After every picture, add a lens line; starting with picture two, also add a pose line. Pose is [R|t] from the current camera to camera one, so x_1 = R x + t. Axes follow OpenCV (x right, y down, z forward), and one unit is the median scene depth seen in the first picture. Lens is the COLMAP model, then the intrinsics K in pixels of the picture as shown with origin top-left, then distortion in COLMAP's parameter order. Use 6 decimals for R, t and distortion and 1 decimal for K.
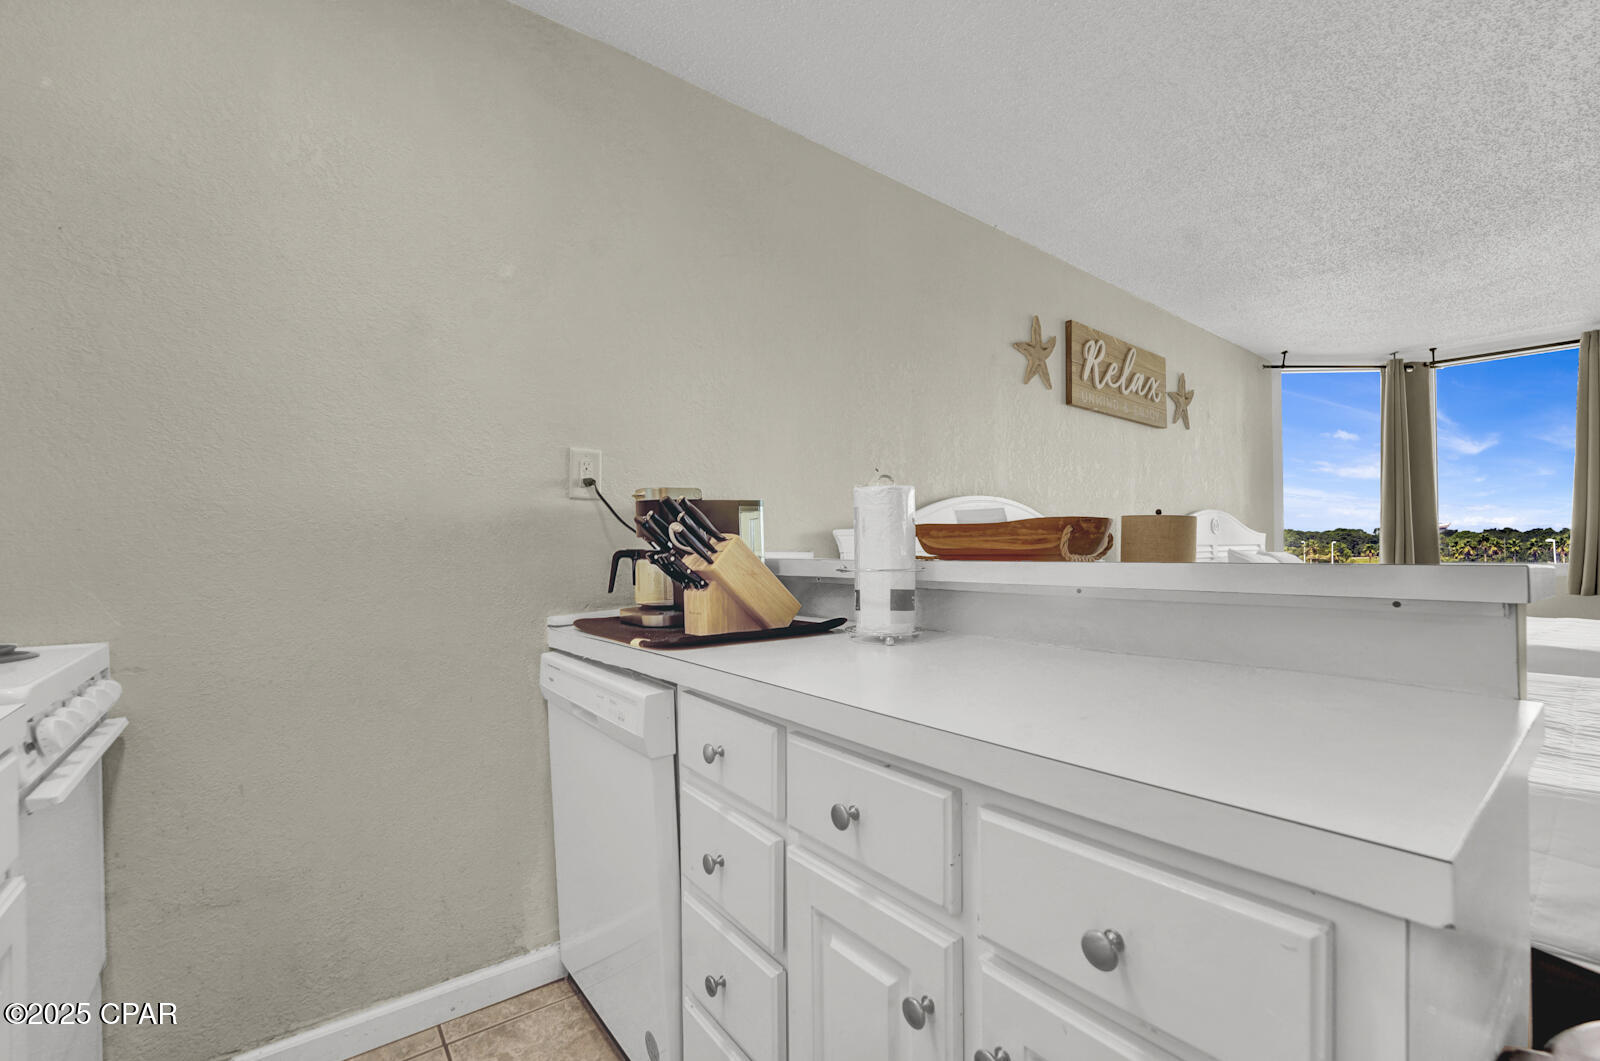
lens RADIAL K [[662.9, 0, 785.8], [0, 662.9, 538.5], [0, 0, 1]] dist [-0.024197, 0.000108]
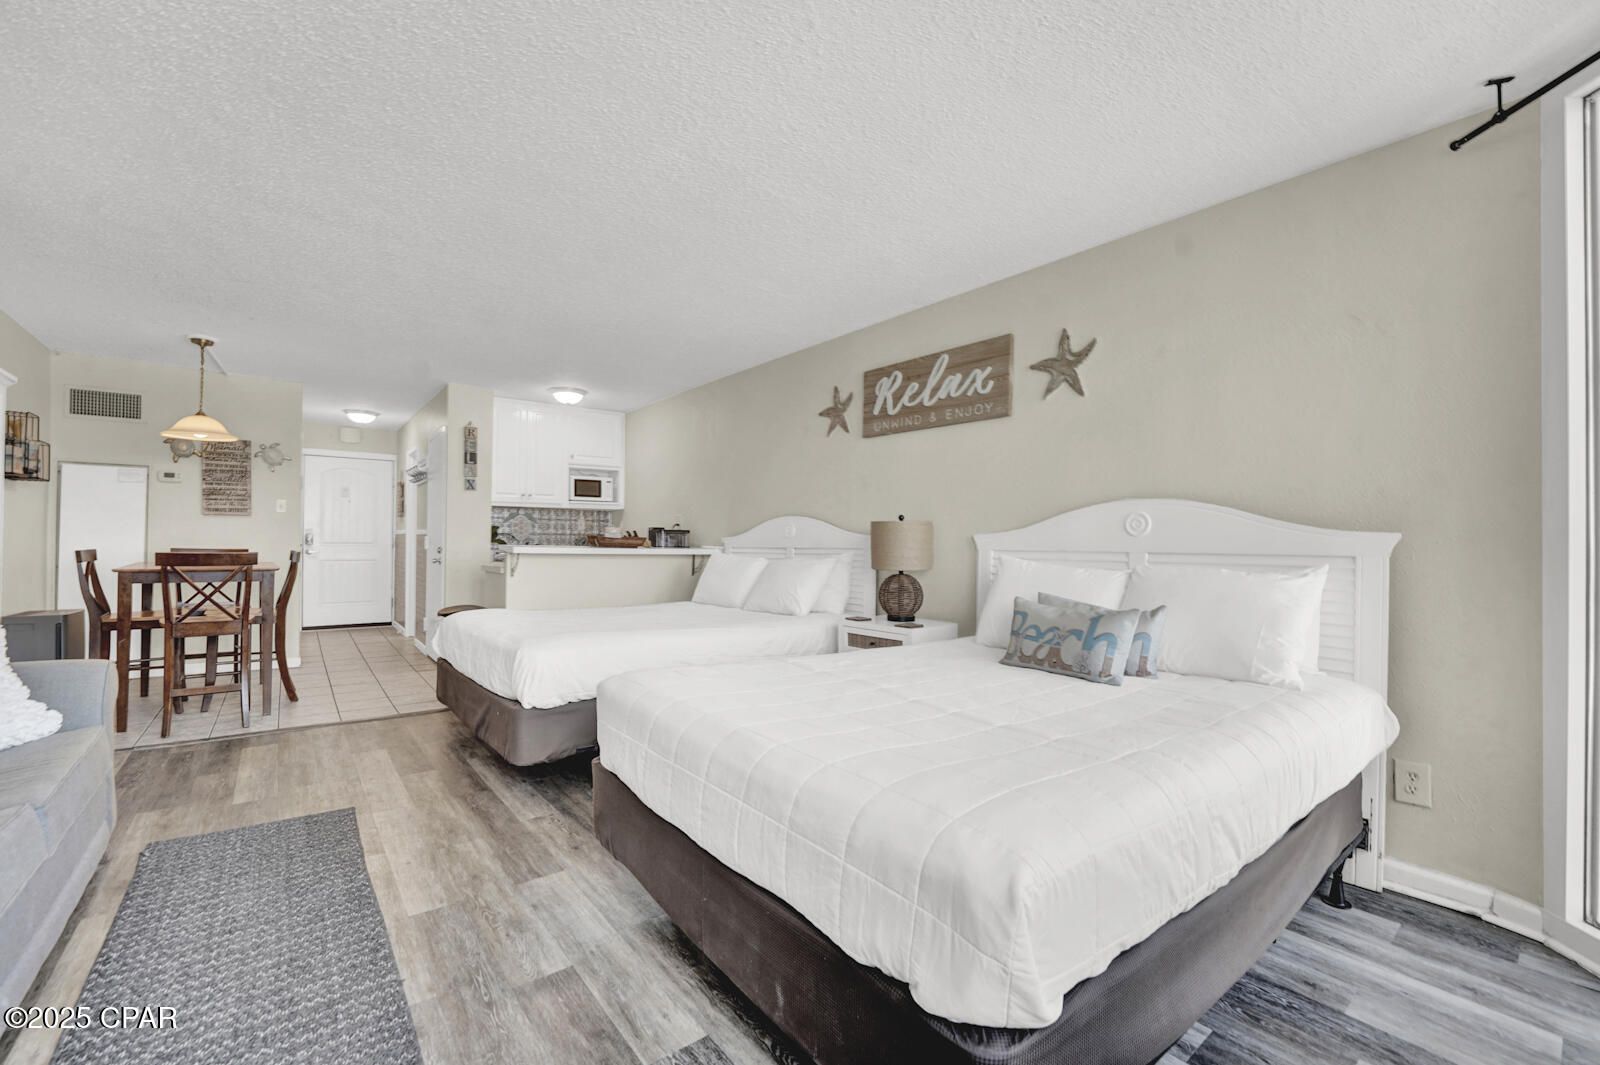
lens RADIAL K [[662.9, 0, 790.5], [0, 662.9, 539.6], [0, 0, 1]] dist [-0.024197, 0.000108]
pose [[0.012160, -0.002031, -0.999924, 3.656260], [-0.003726, 0.999991, -0.002076, -0.002445], [0.999919, 0.003751, 0.012152, 1.783801]]
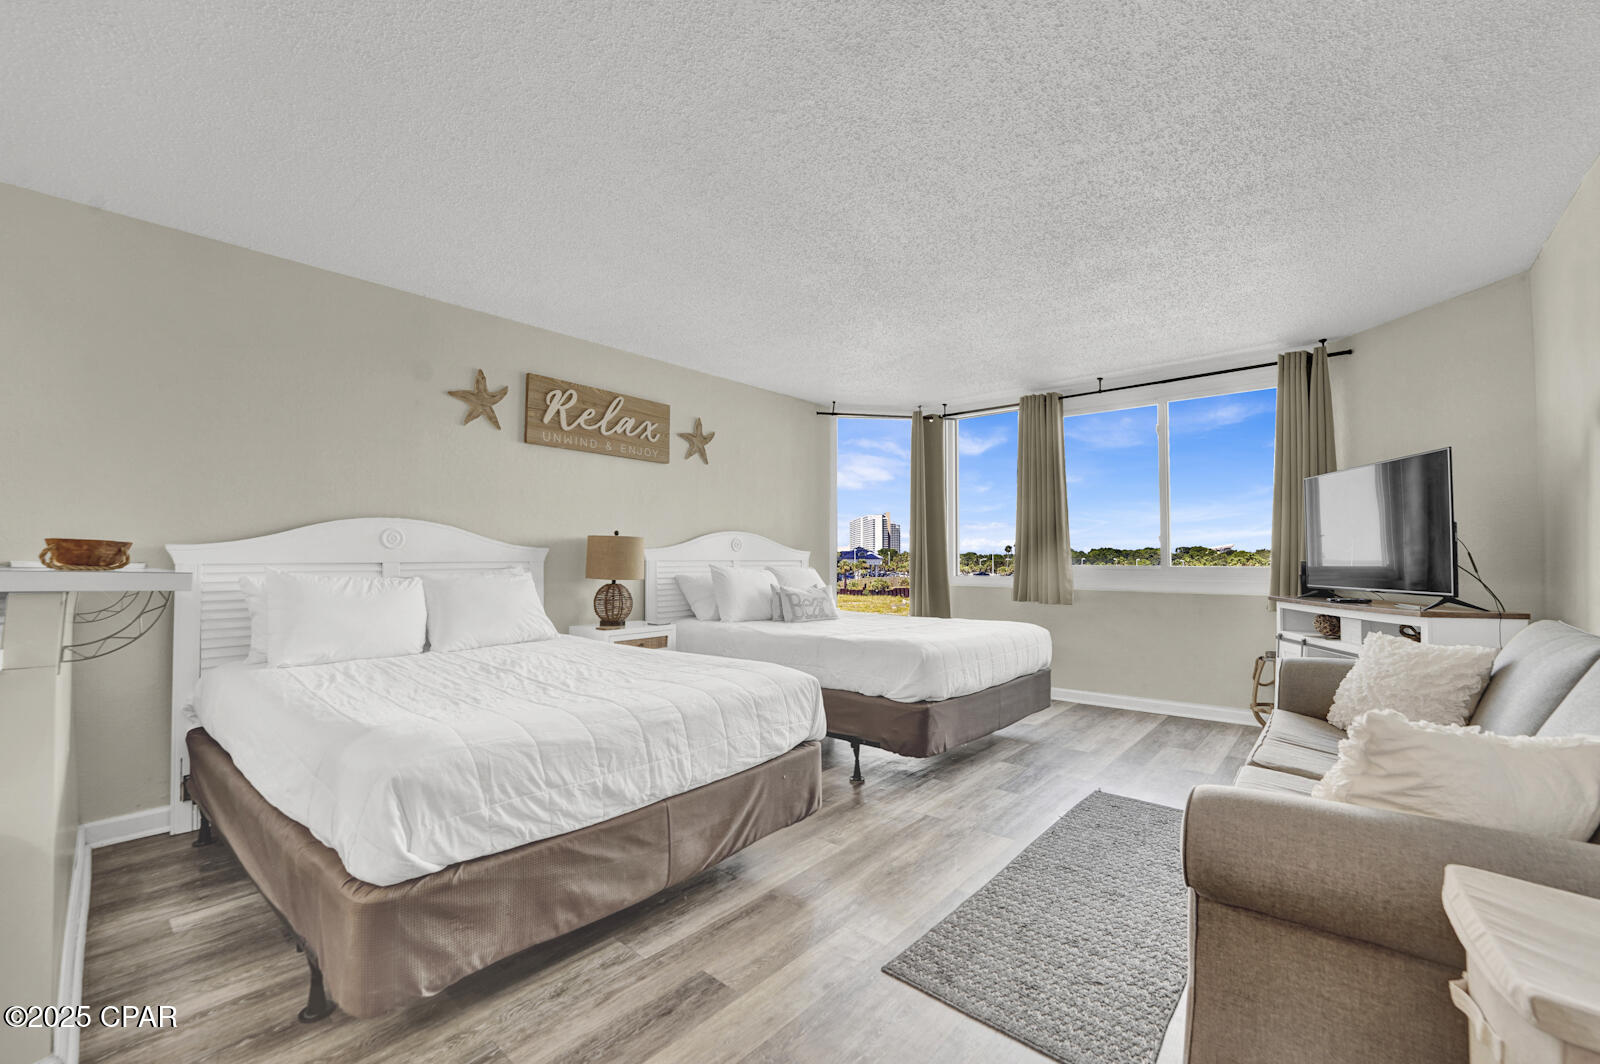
lens RADIAL K [[662.9, 0, 785.2], [0, 662.9, 536.3], [0, 0, 1]] dist [-0.024197, 0.000108]
pose [[0.980447, 0.011975, 0.196421, 1.398410], [-0.006887, 0.999623, -0.026564, -0.008943], [-0.196665, 0.024691, 0.980160, -0.567003]]
